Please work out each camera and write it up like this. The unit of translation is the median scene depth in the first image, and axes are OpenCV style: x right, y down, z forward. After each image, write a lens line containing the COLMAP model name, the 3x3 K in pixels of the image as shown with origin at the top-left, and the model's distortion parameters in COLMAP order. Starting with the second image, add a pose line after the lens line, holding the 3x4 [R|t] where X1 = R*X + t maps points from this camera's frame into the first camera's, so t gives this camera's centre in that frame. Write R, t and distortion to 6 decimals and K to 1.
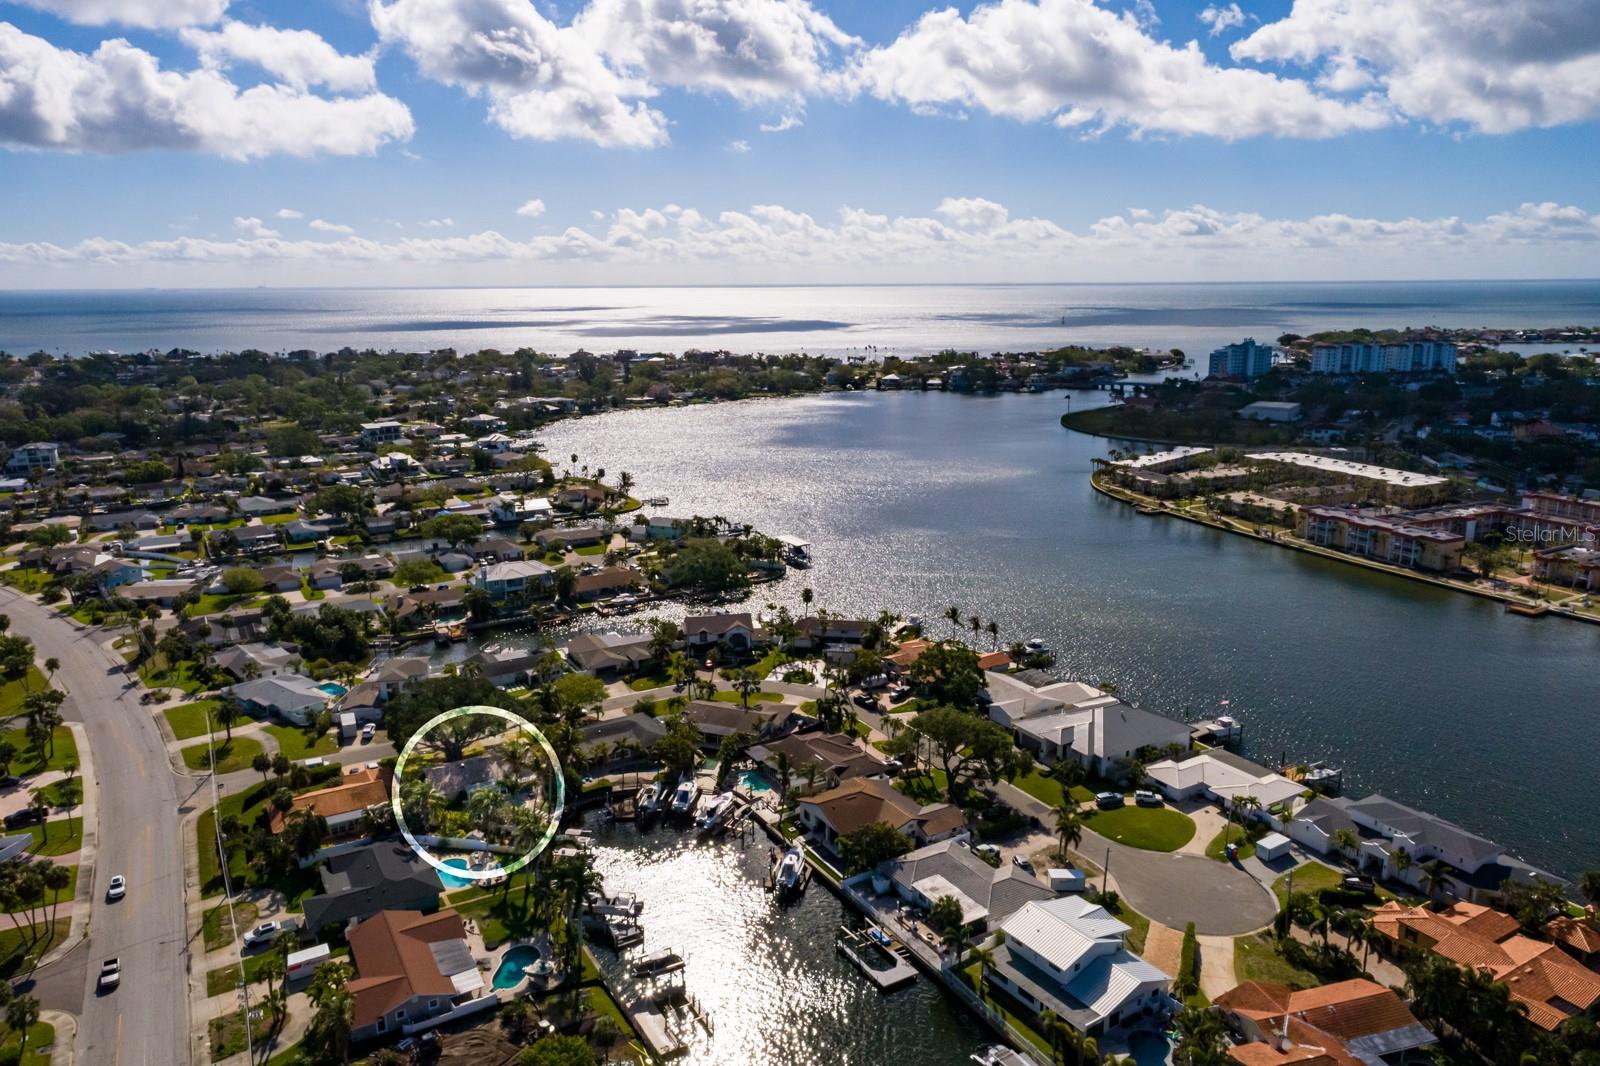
lens RADIAL K [[1080.4, 0, 800.1], [0, 1080.4, 533.2], [0, 0, 1]] dist [-0.002841, 0.002692]
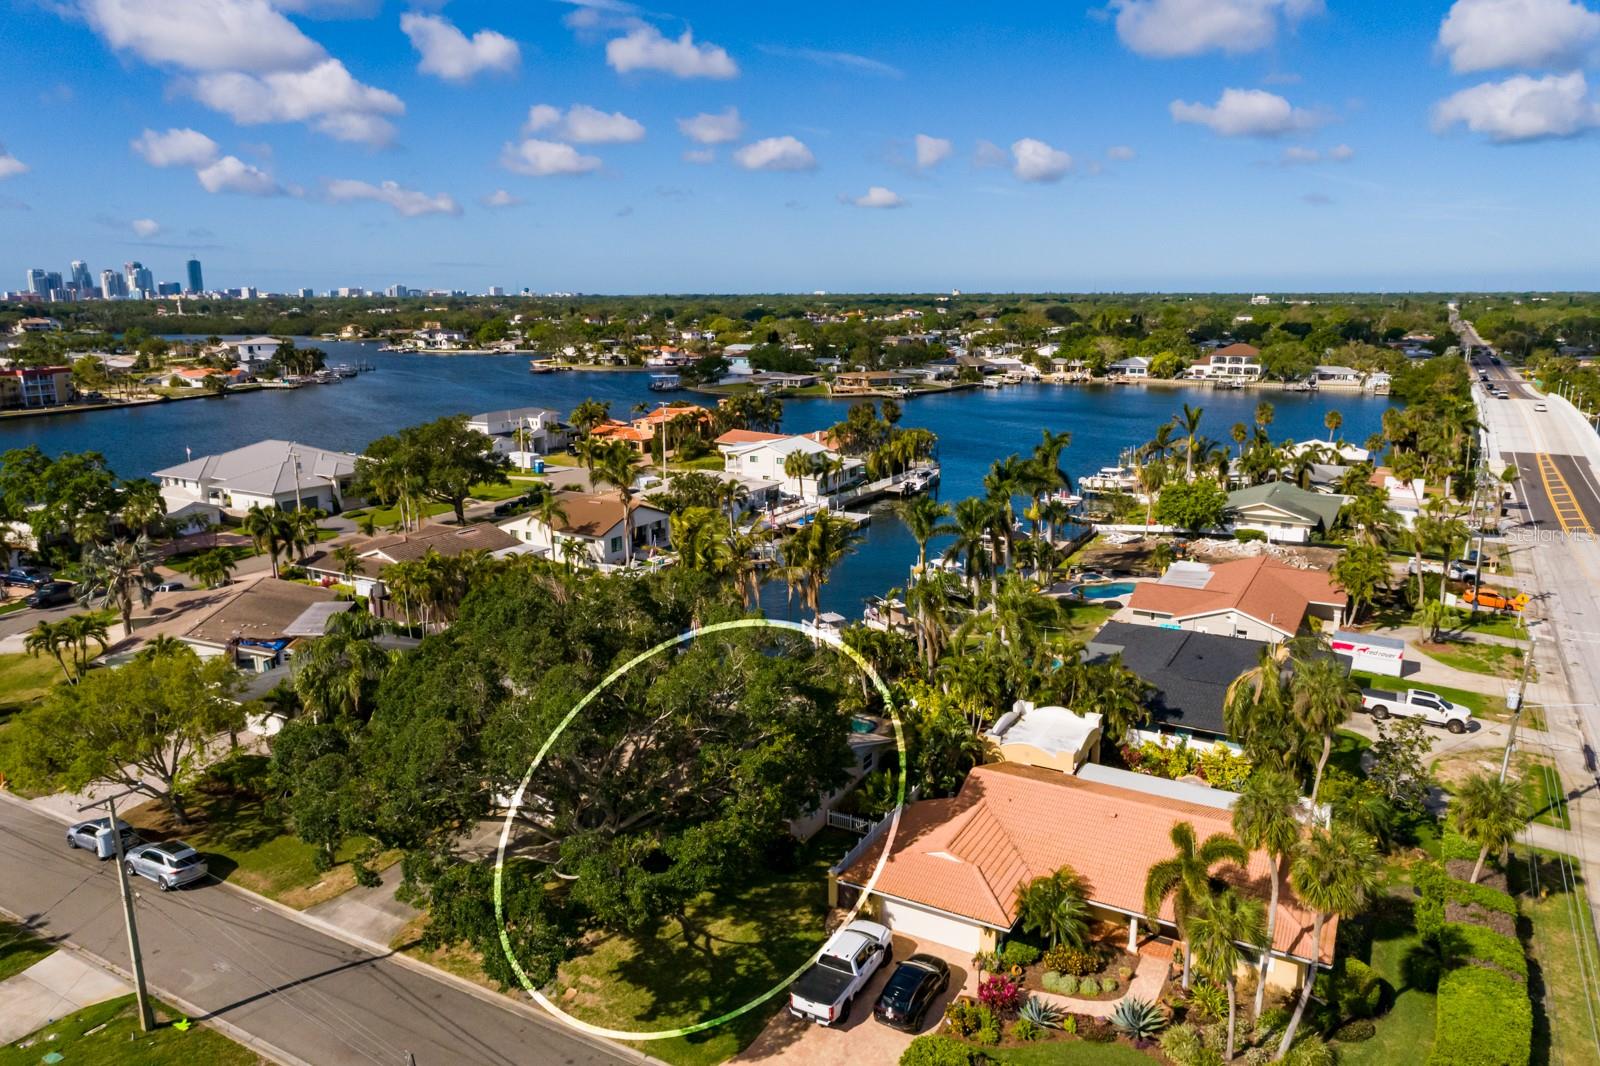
lens RADIAL K [[1086.6, 0, 804.3], [0, 1086.6, 536.4], [0, 0, 1]] dist [-0.000352, 0.005979]
pose [[-0.503170, -0.179382, 0.845365, -0.443429], [0.200472, 0.927306, 0.316093, 0.043739], [-0.840613, 0.328521, -0.430632, 0.834114]]
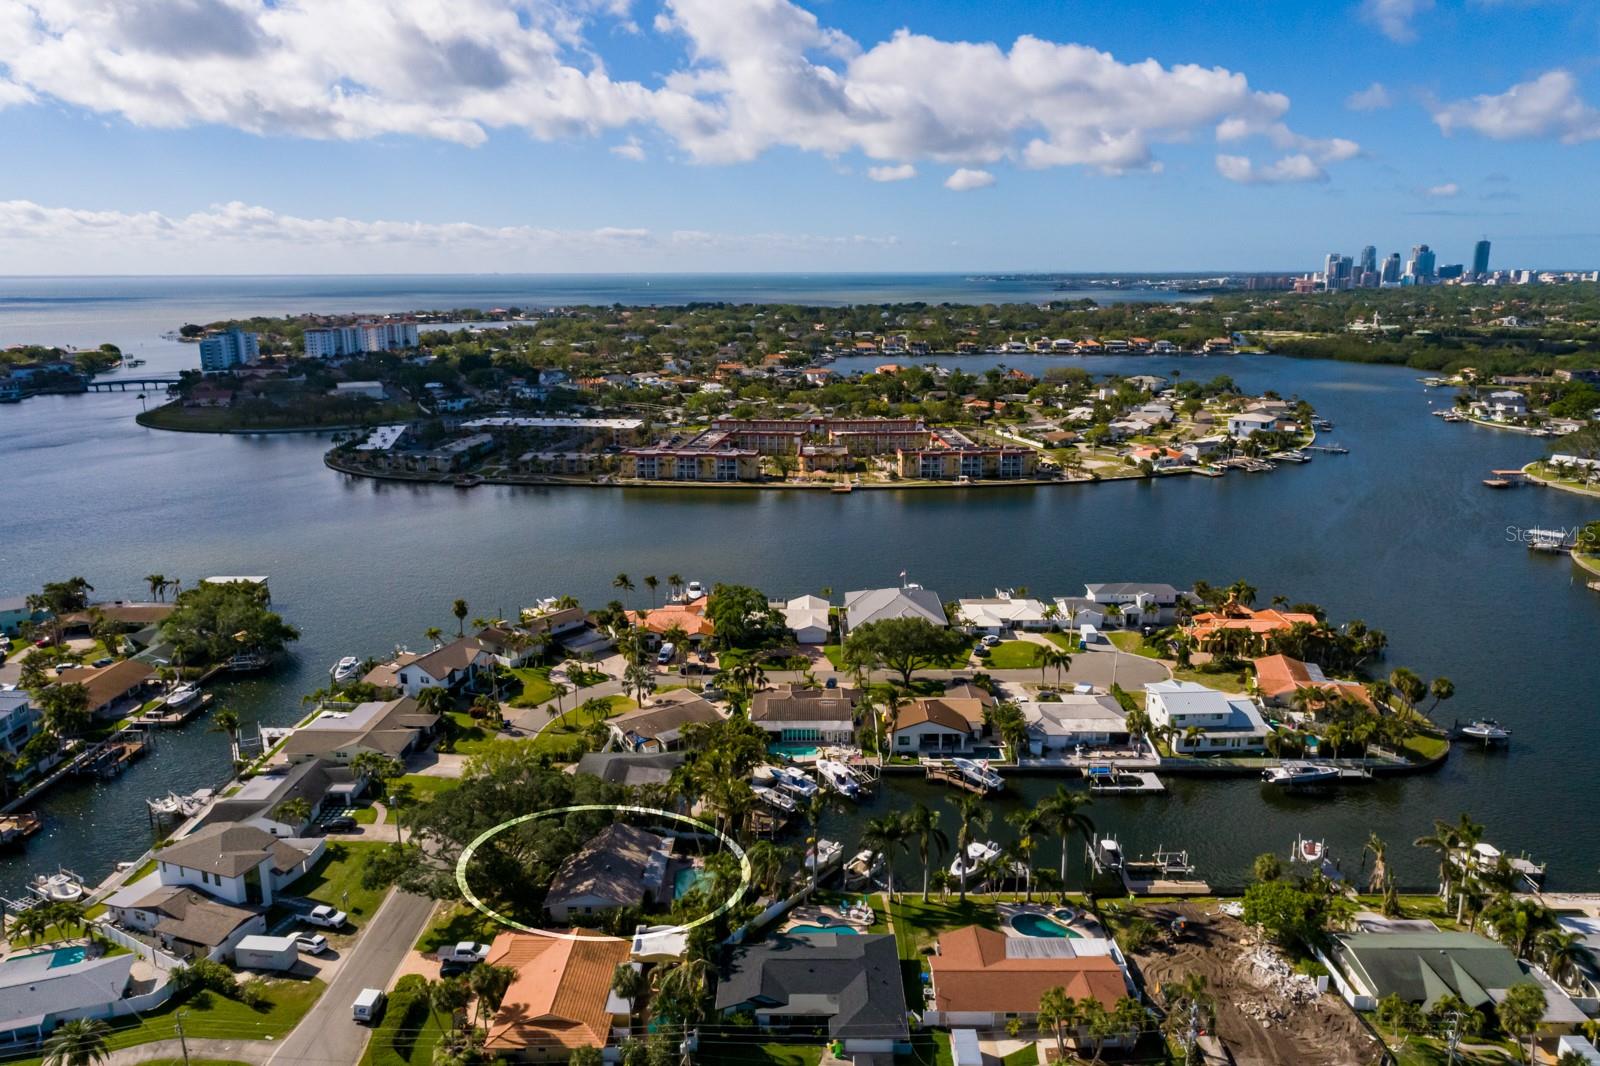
lens RADIAL K [[1091.9, 0, 795.7], [0, 1091.9, 527.1], [0, 0, 1]] dist [-0.002591, 0.003800]
pose [[0.514119, -0.192387, 0.835864, -0.611697], [0.194822, 0.975241, 0.104636, -0.046045], [-0.835300, 0.109049, 0.538872, 0.351614]]
